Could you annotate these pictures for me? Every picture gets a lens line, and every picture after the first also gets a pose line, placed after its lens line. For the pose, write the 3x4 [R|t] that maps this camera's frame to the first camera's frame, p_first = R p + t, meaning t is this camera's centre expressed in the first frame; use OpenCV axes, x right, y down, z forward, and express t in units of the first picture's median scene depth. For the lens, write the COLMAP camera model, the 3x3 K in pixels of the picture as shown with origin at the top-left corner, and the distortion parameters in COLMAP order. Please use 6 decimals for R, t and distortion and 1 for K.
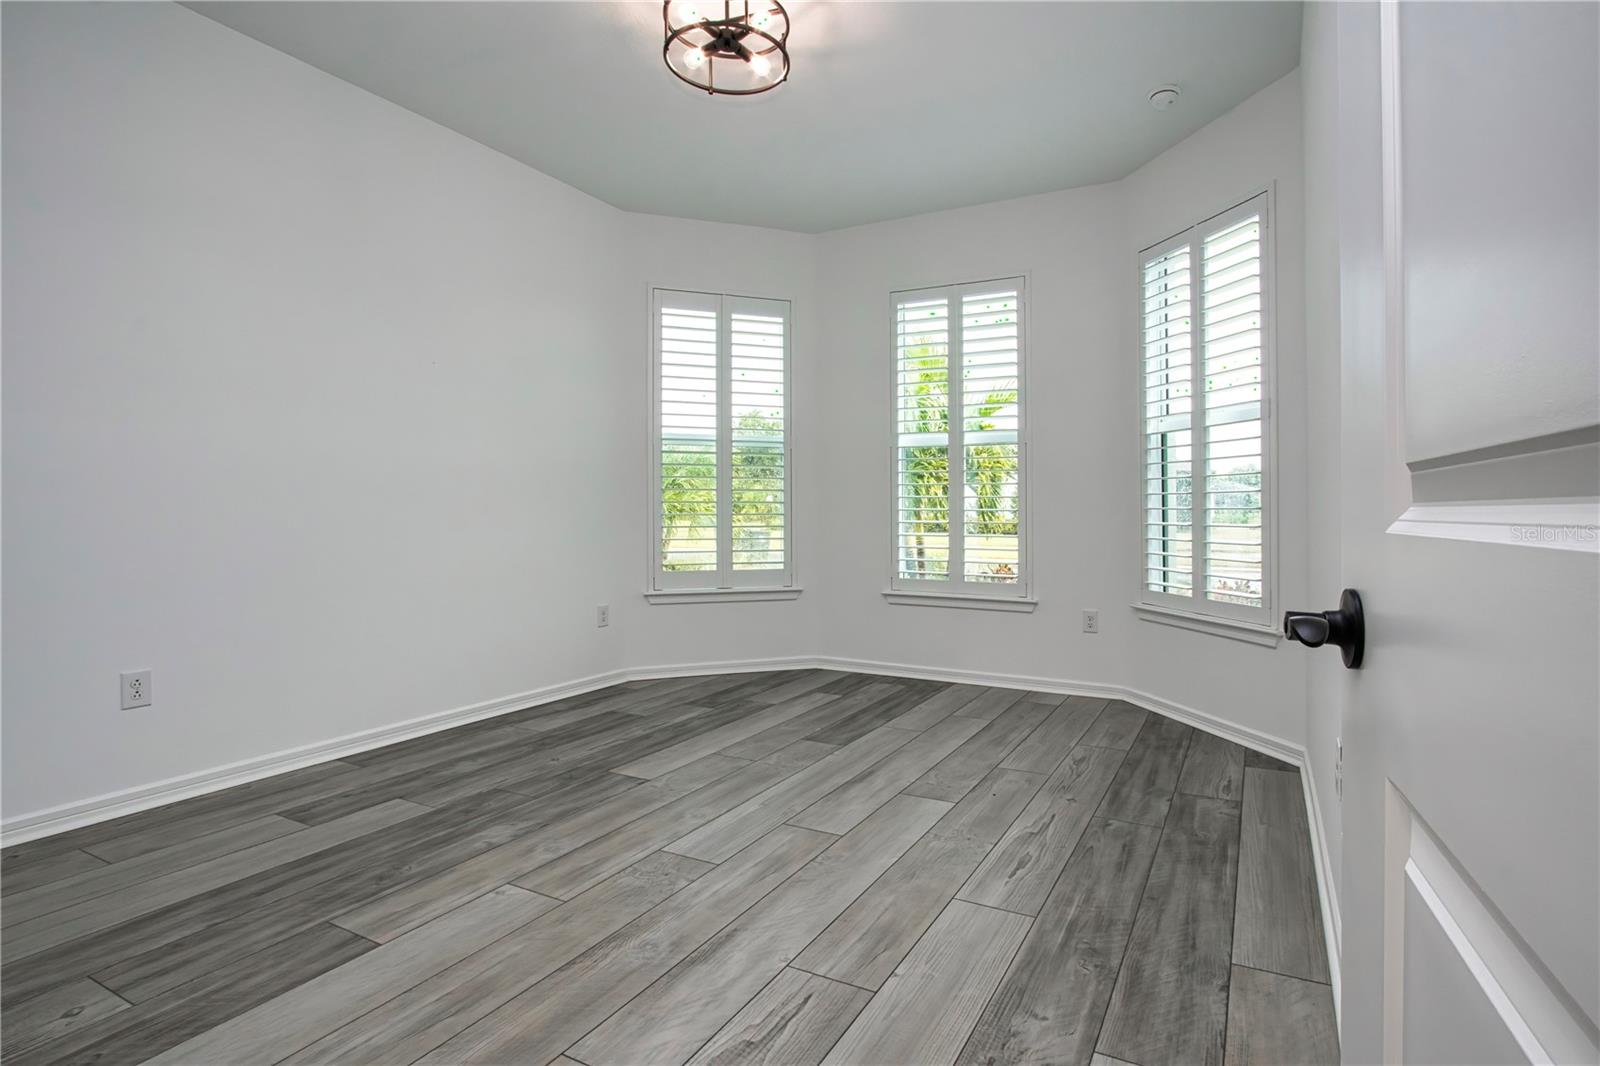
lens RADIAL K [[779.5, 0, 889.2], [0, 779.5, 504.6], [0, 0, 1]] dist [-0.013803, 0.000353]
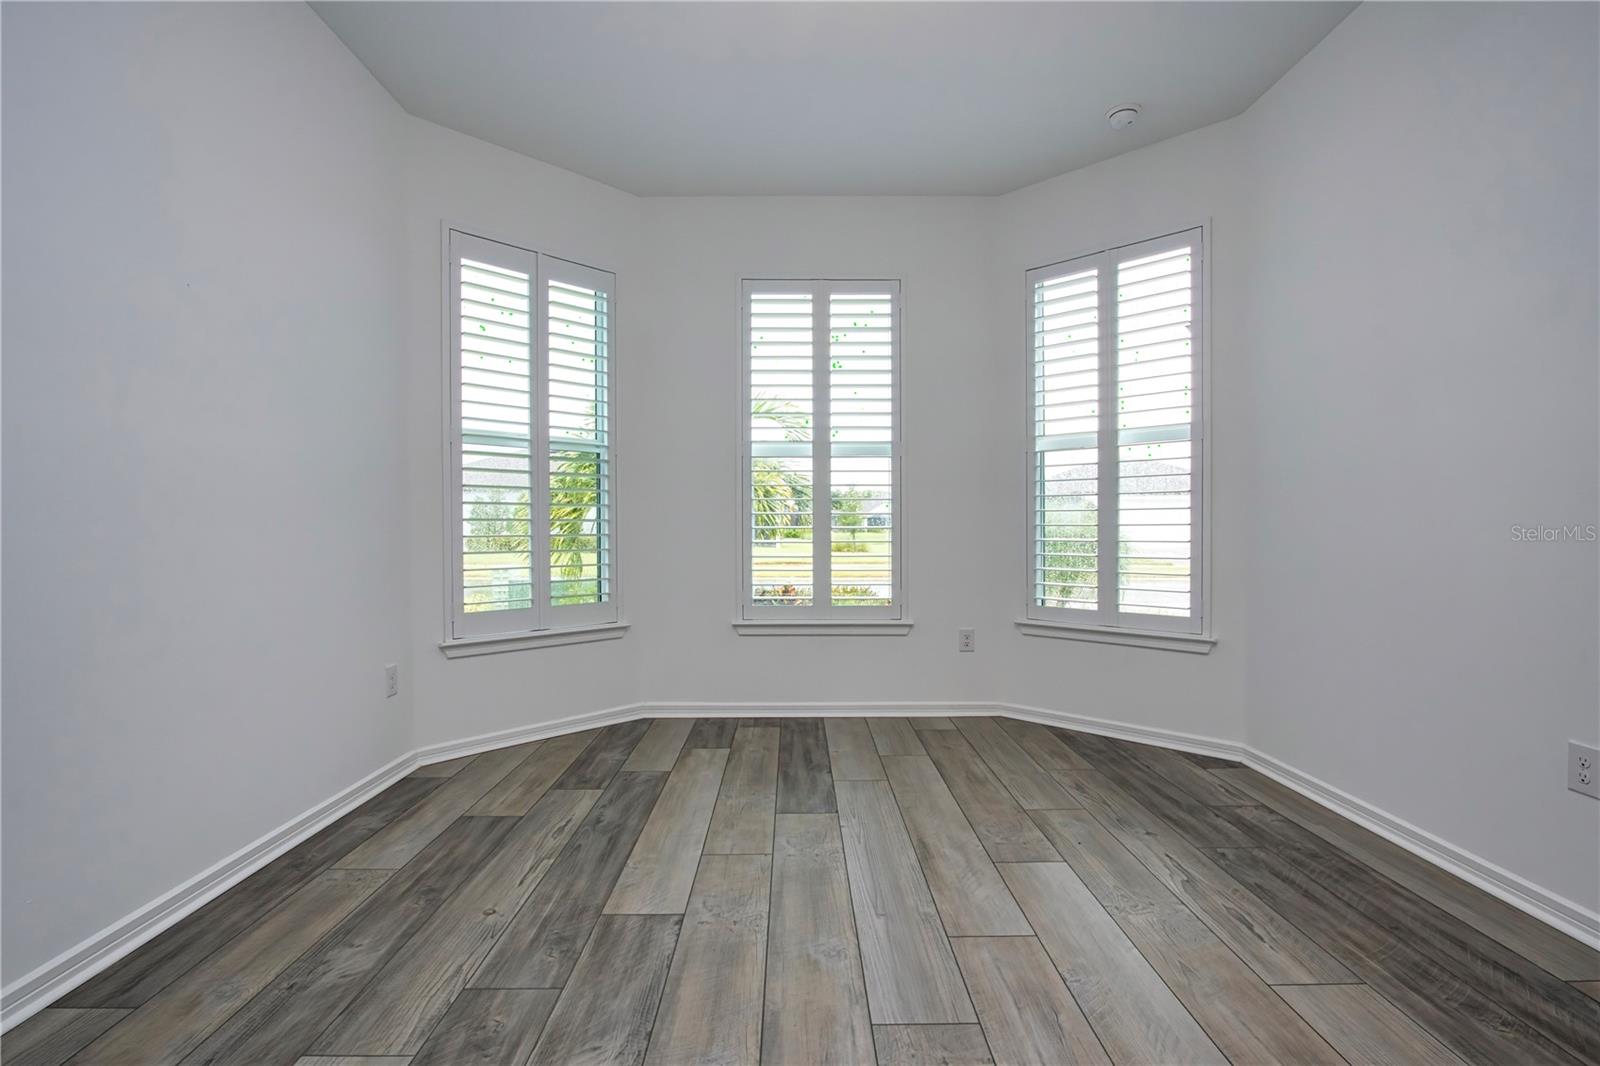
lens RADIAL K [[752.5, 0, 800.0], [0, 752.5, 533.0], [0, 0, 1]] dist [-0.011624, 0.000448]
pose [[0.898859, -0.009150, 0.438142, -0.539809], [0.003283, 0.999895, 0.014146, -0.000034], [-0.438226, -0.011277, 0.898794, 0.368625]]
